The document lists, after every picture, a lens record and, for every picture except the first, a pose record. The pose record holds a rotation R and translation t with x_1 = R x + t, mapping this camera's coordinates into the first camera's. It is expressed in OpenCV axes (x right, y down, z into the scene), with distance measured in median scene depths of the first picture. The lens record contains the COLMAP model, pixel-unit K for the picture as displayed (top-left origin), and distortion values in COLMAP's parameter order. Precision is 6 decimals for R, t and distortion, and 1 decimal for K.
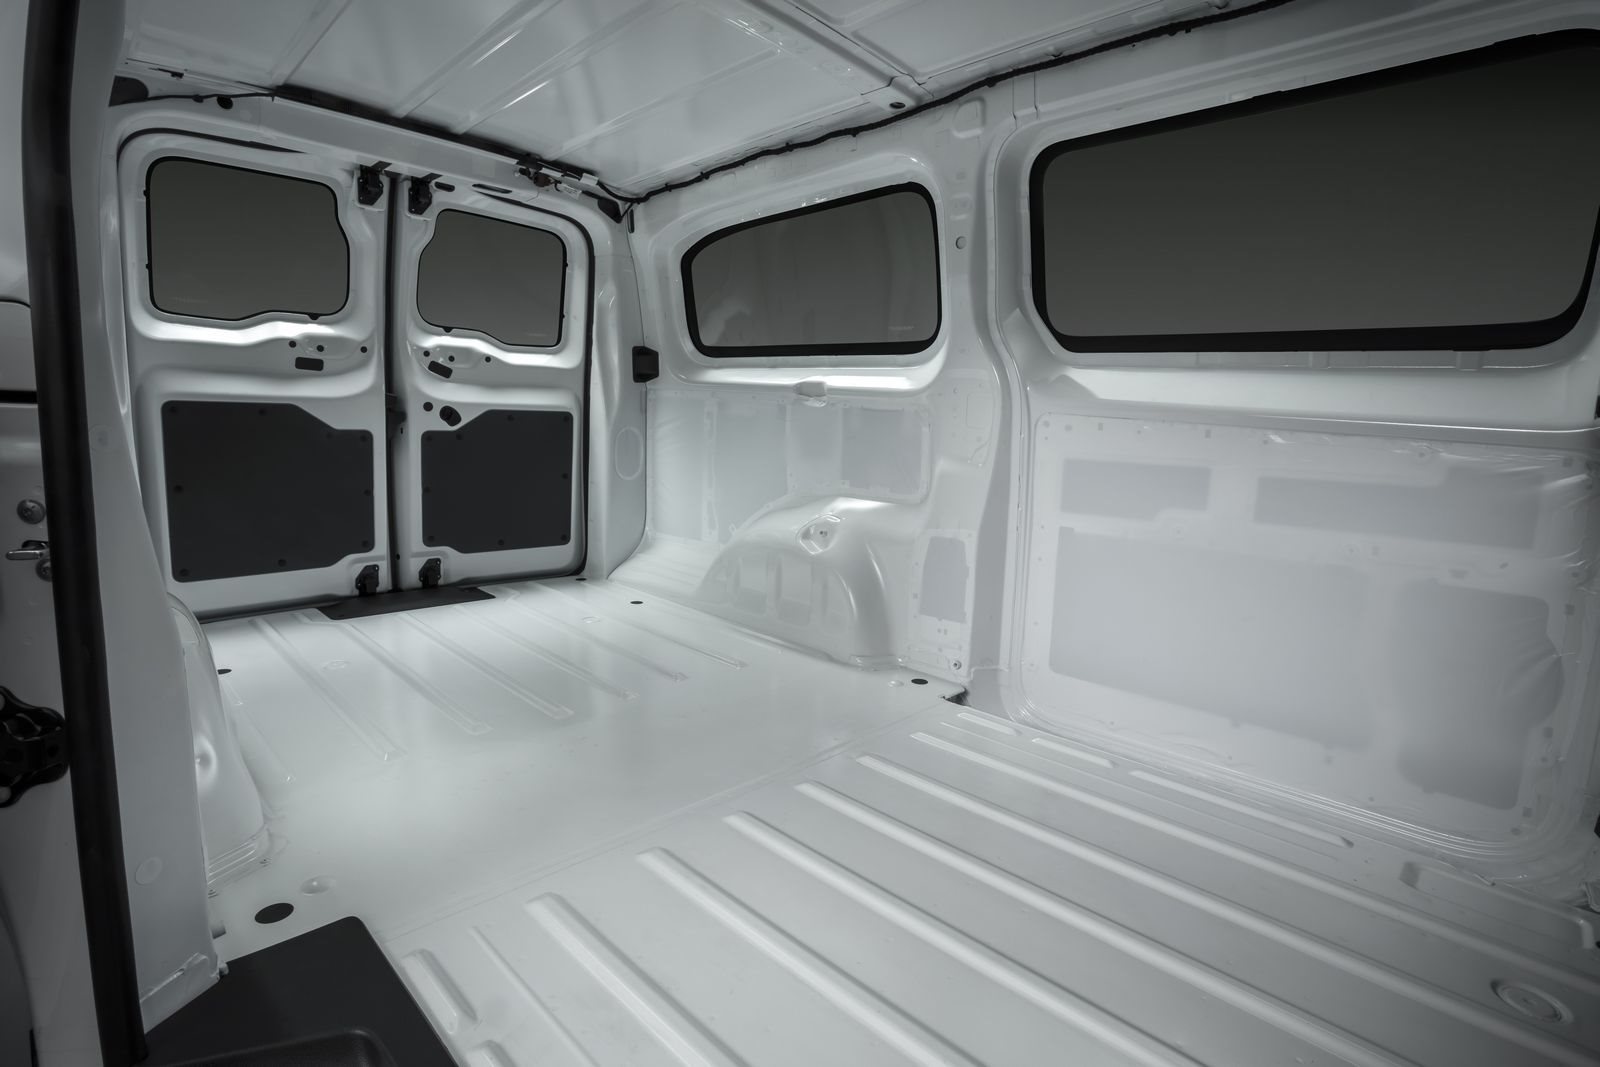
lens RADIAL K [[777.9, 0, 800.0], [0, 777.9, 533.5], [0, 0, 1]] dist [-0.077770, 0.036882]
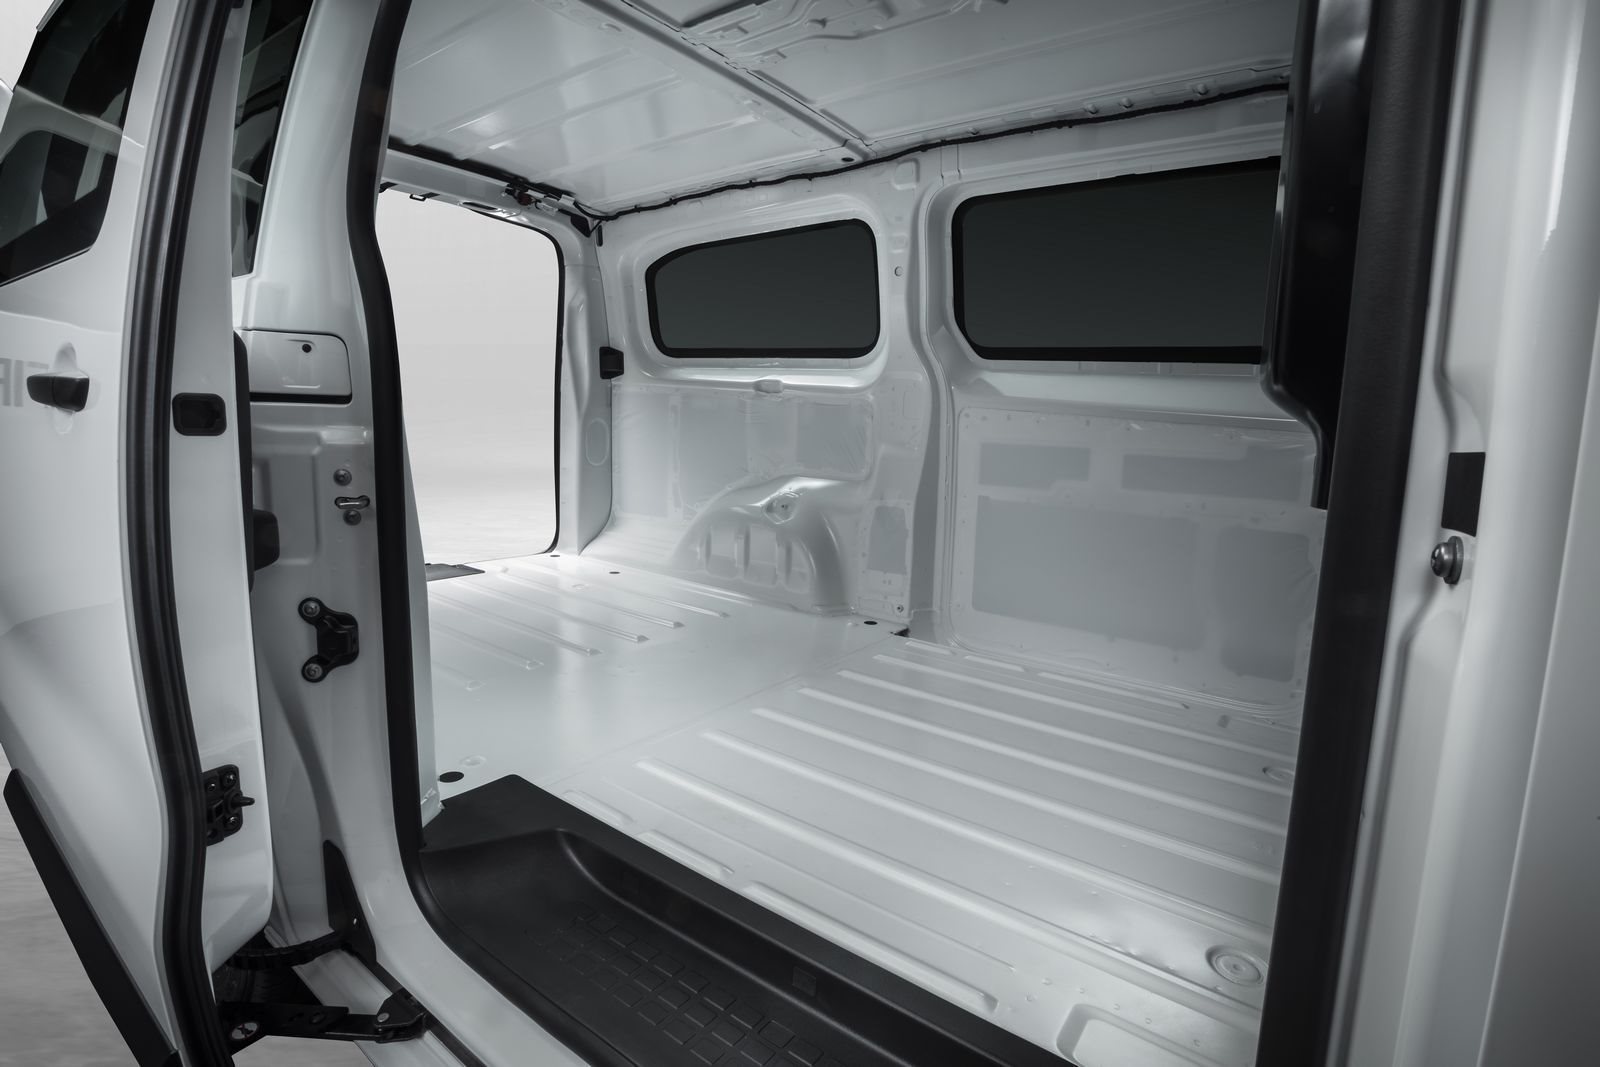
lens RADIAL K [[777.9, 0, 800.0], [0, 777.9, 533.5], [0, 0, 1]] dist [-0.077770, 0.036882]
pose [[0.990799, -0.021495, 0.133625, -0.121971], [0.019958, 0.999718, 0.012837, 0.029293], [-0.133863, -0.010052, 0.990949, -0.220992]]
